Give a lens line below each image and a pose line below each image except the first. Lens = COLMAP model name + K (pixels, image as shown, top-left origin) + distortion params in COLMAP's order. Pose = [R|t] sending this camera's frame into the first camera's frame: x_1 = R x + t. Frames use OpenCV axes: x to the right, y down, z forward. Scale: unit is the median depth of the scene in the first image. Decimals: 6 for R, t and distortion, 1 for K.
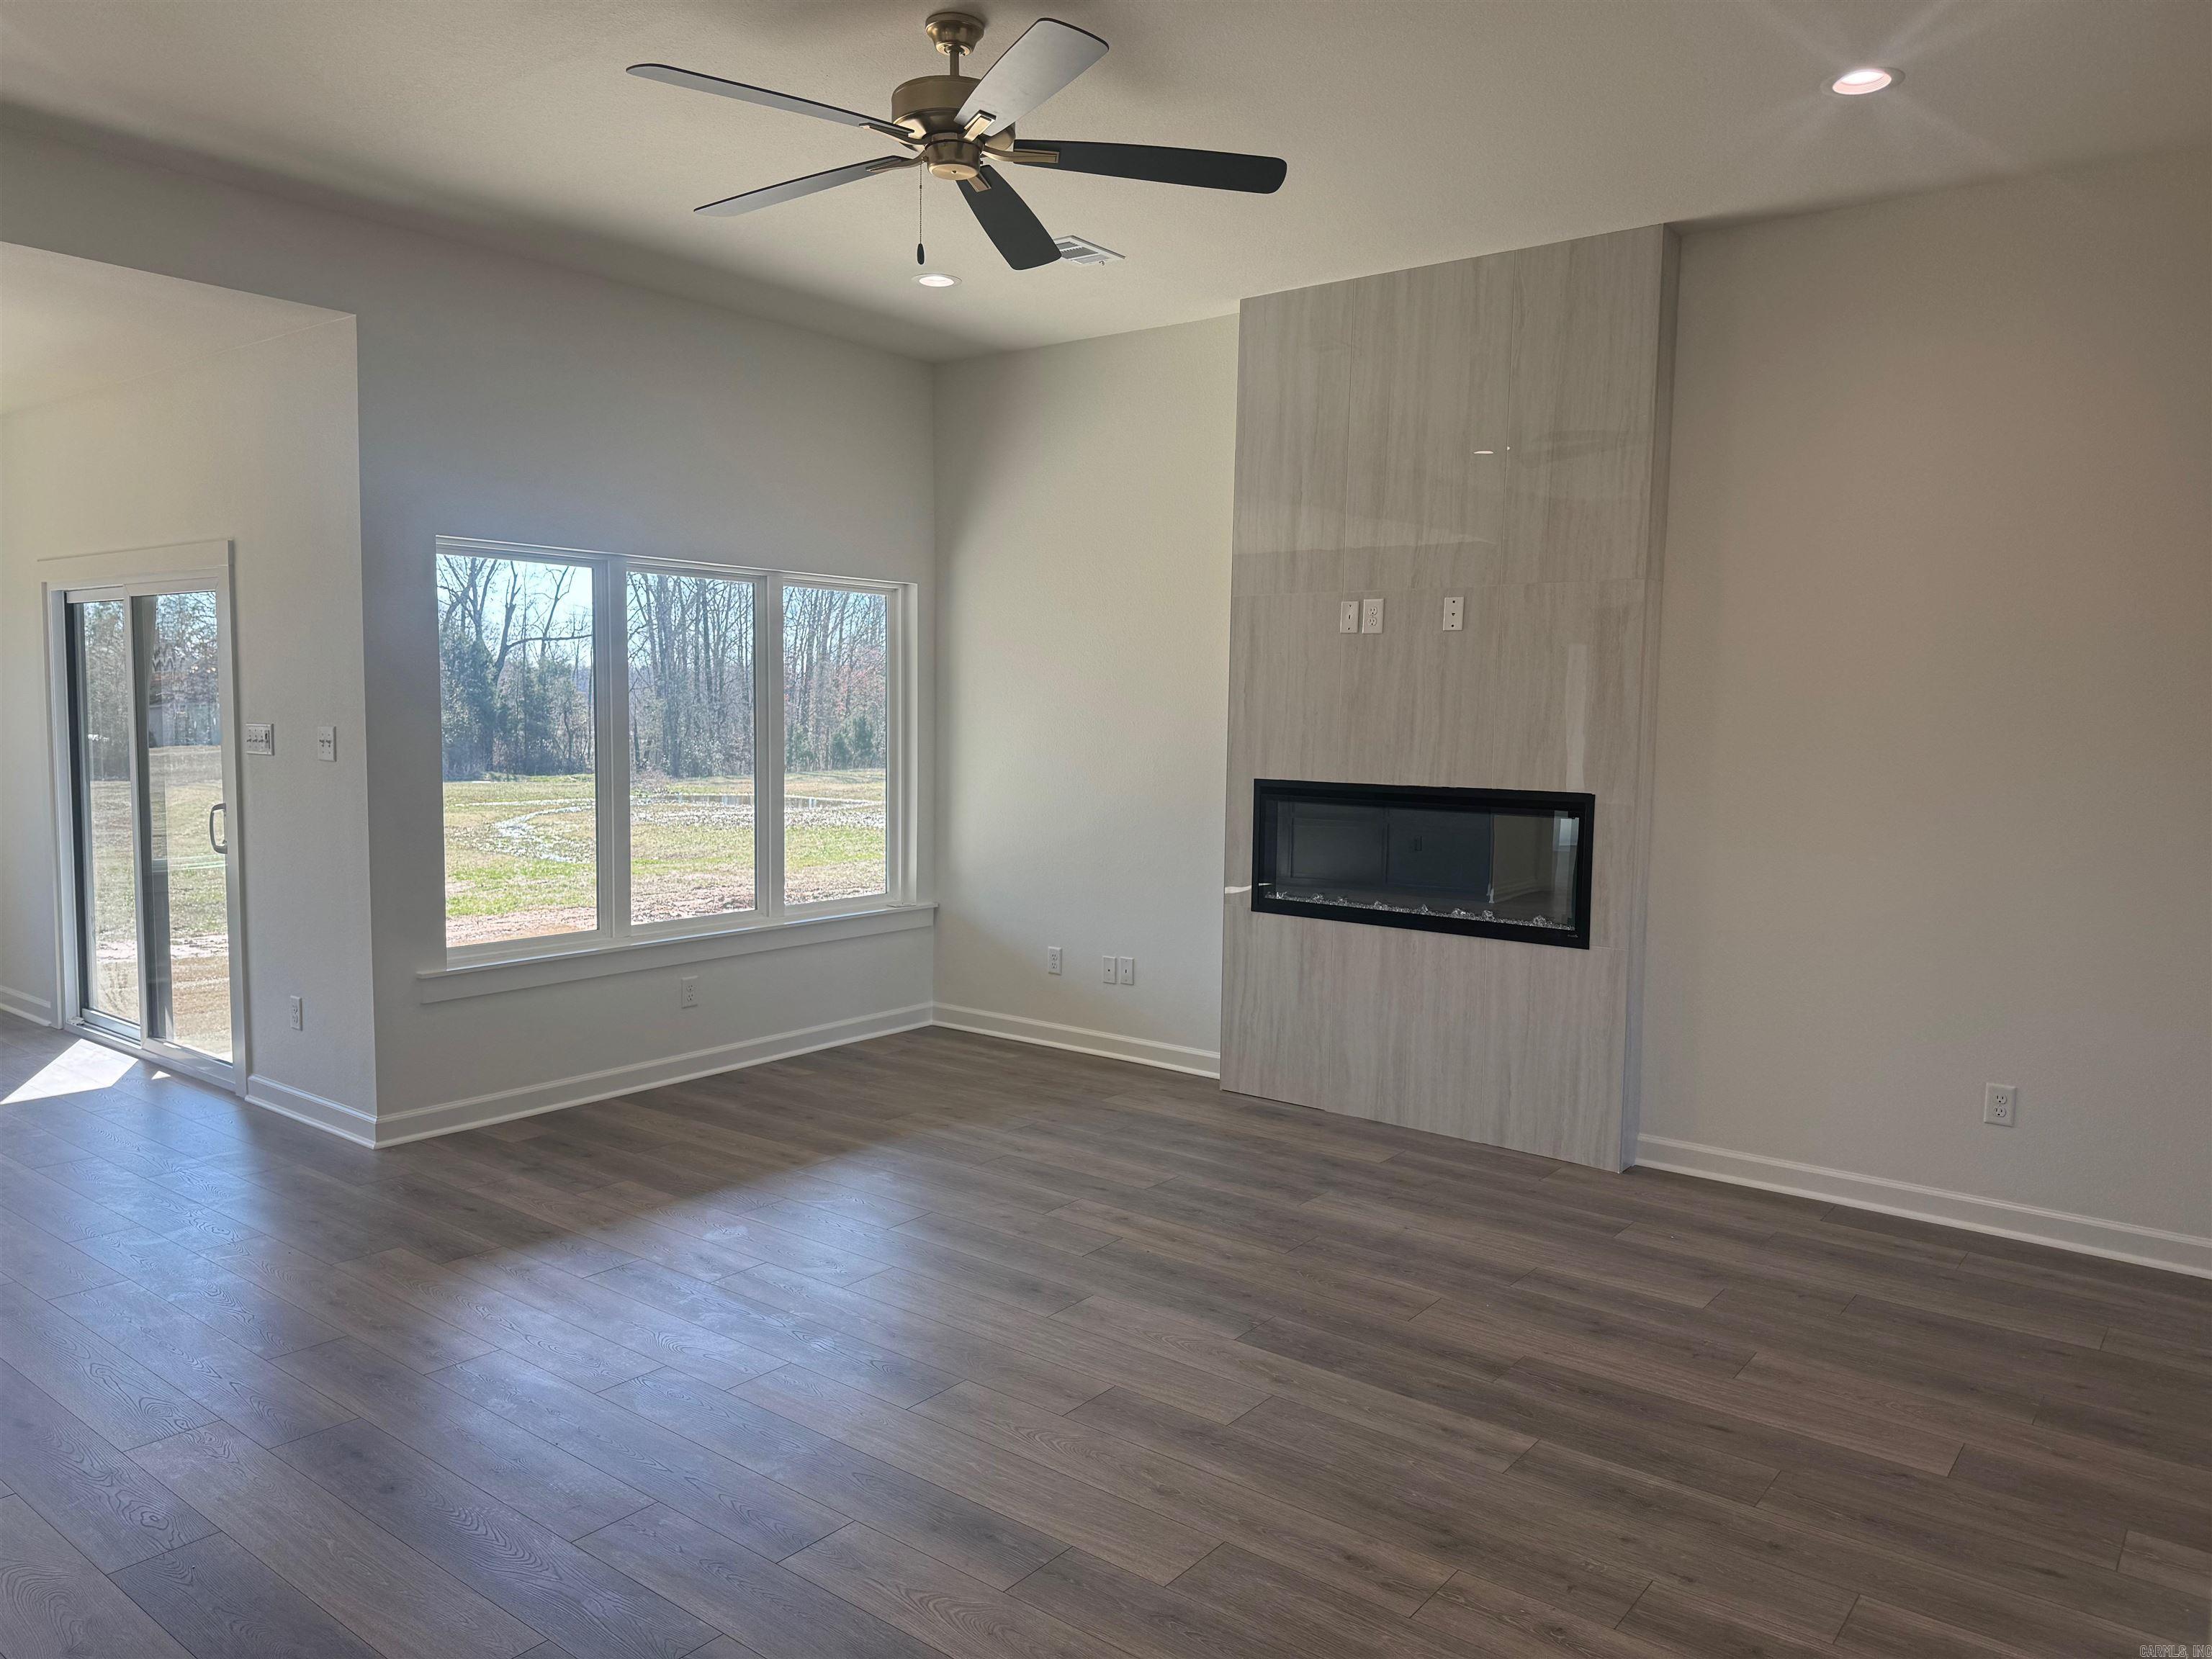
lens RADIAL K [[1548.2, 0, 1117.9], [0, 1548.2, 837.4], [0, 0, 1]] dist [0.044435, -0.050345]
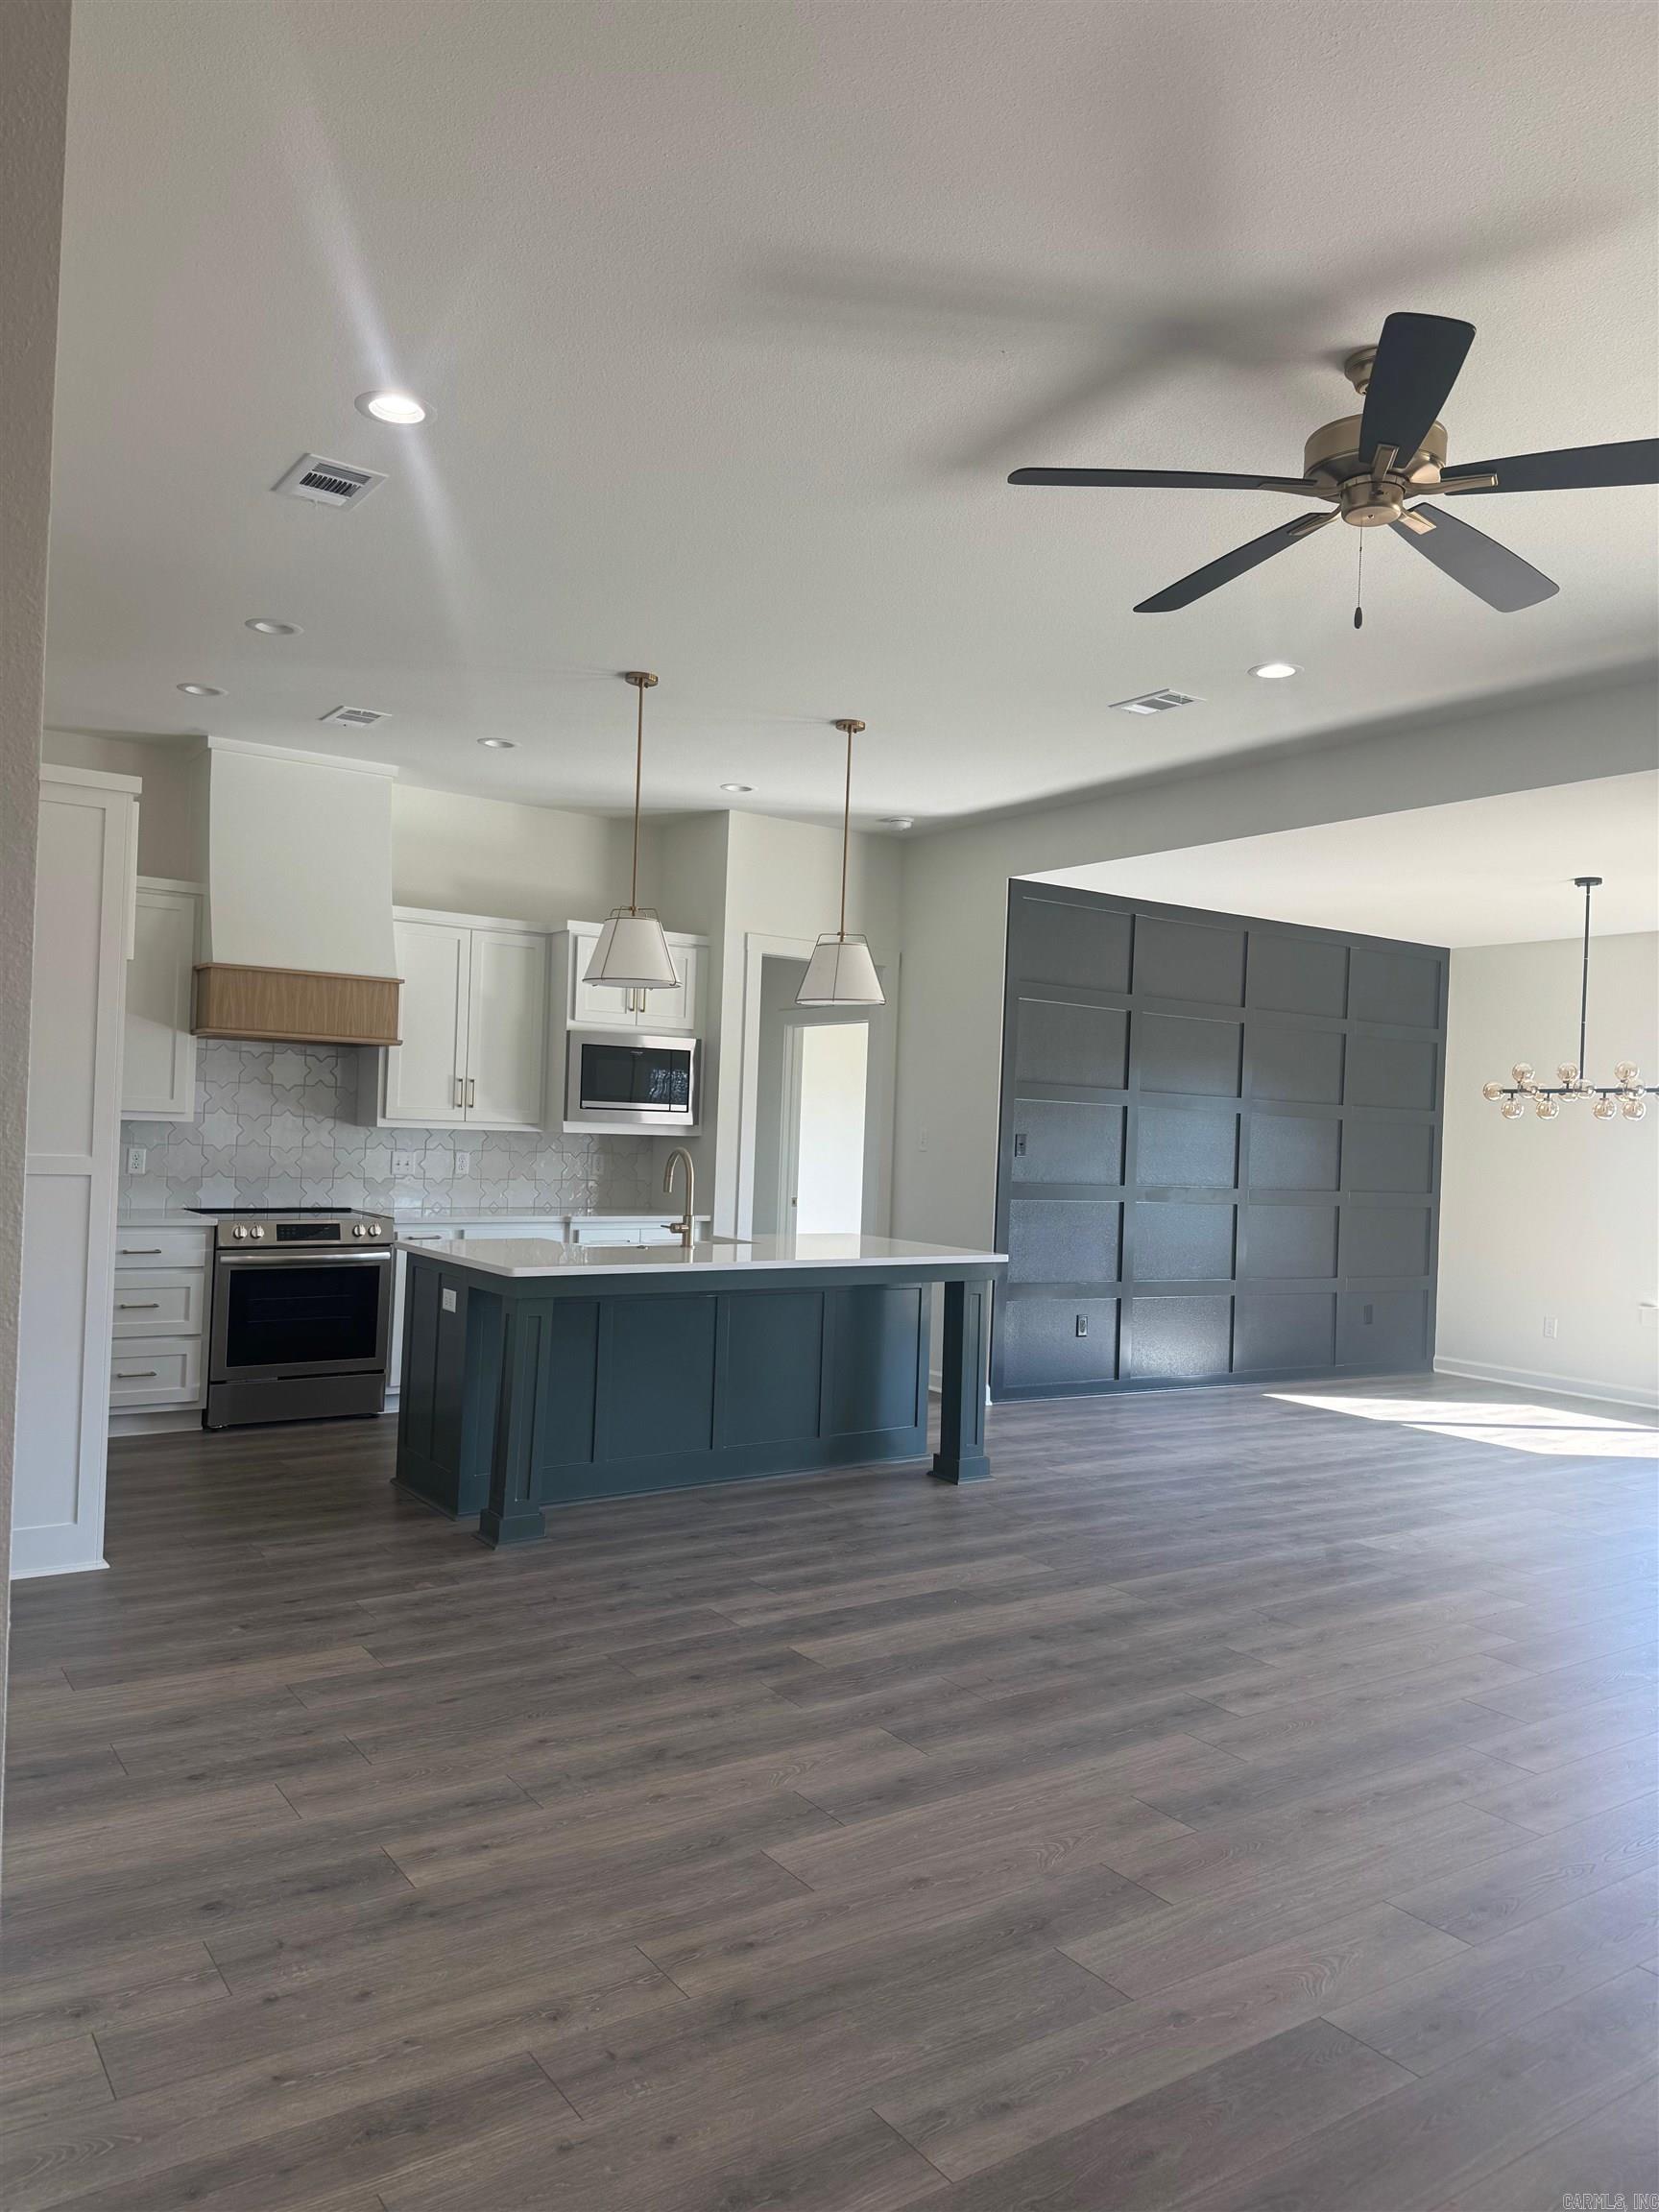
lens RADIAL K [[1548.2, 0, 823.9], [0, 1548.2, 1108.9], [0, 0, 1]] dist [0.044435, -0.050345]
pose [[-0.304602, -0.036502, -0.951780, 0.544351], [-0.126706, 0.991937, 0.002508, -0.029581], [0.944015, 0.121360, -0.306771, 0.649372]]
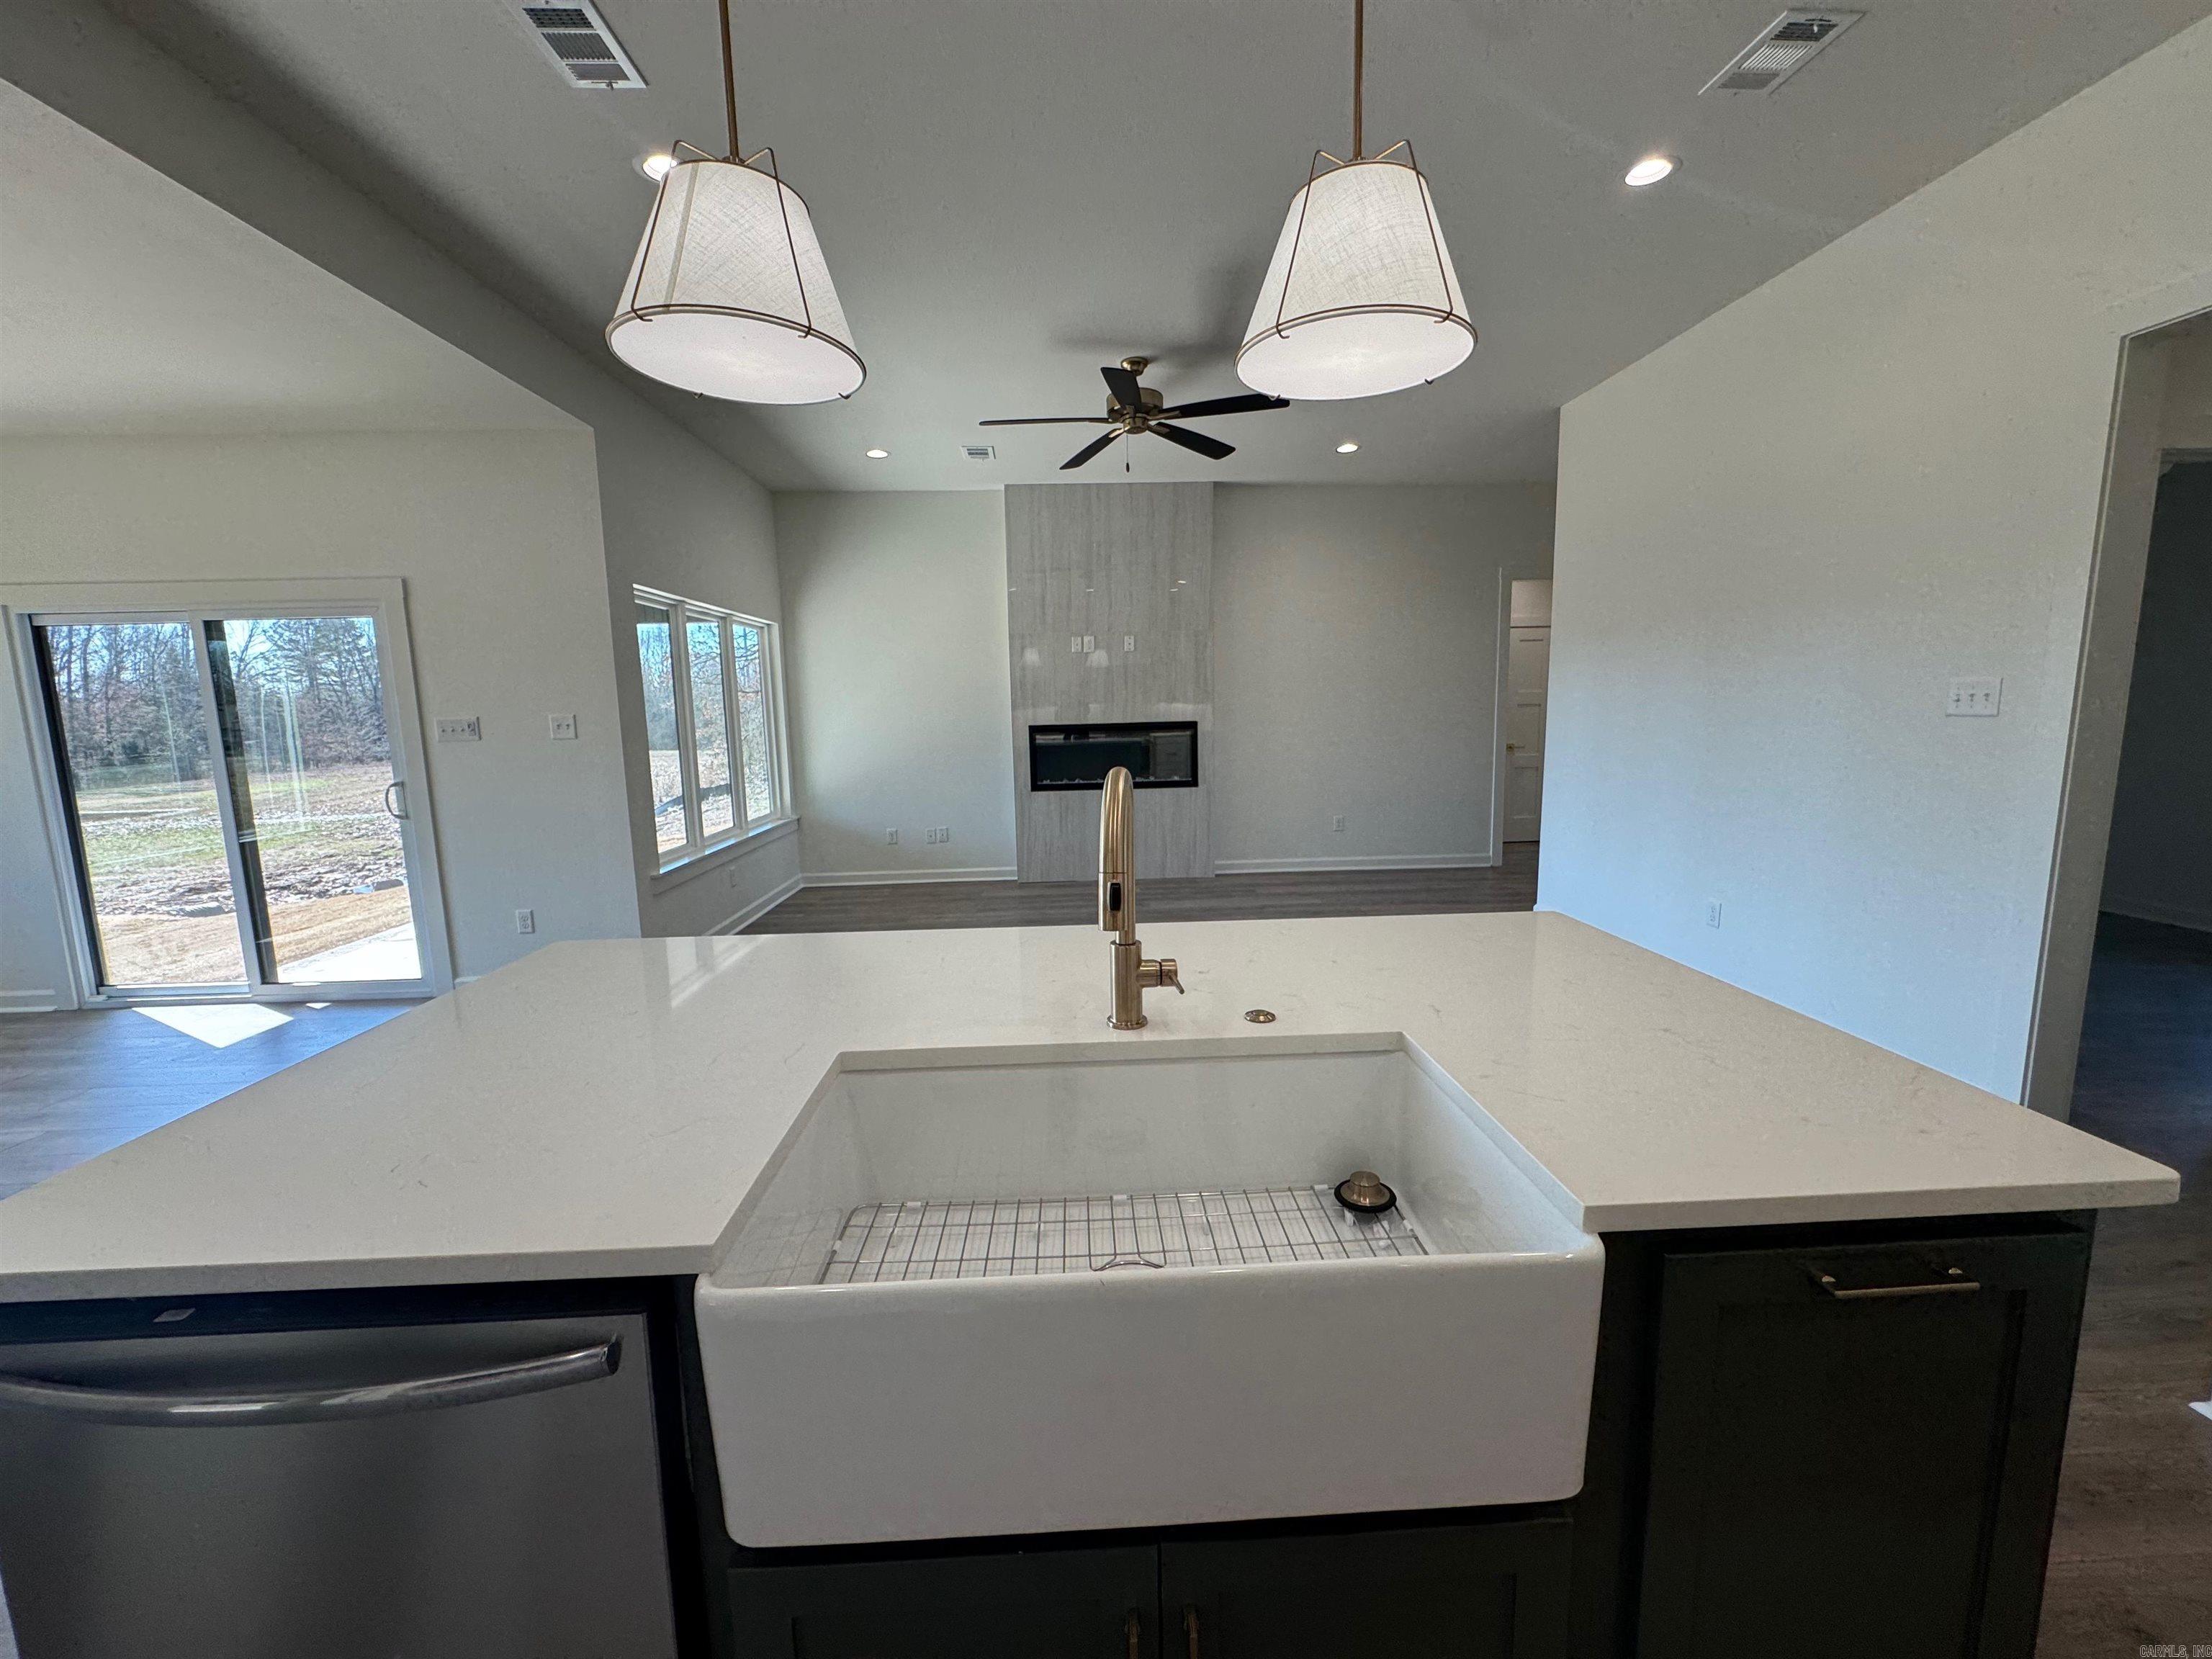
lens RADIAL K [[887.1, 0, 1108.3], [0, 887.1, 831.6], [0, 0, 1]] dist [-0.004594, 0.001368]
pose [[0.760556, -0.123932, 0.637335, -0.628814], [0.090591, 0.992267, 0.084844, 0.011489], [-0.642922, -0.006792, 0.765902, 0.048889]]
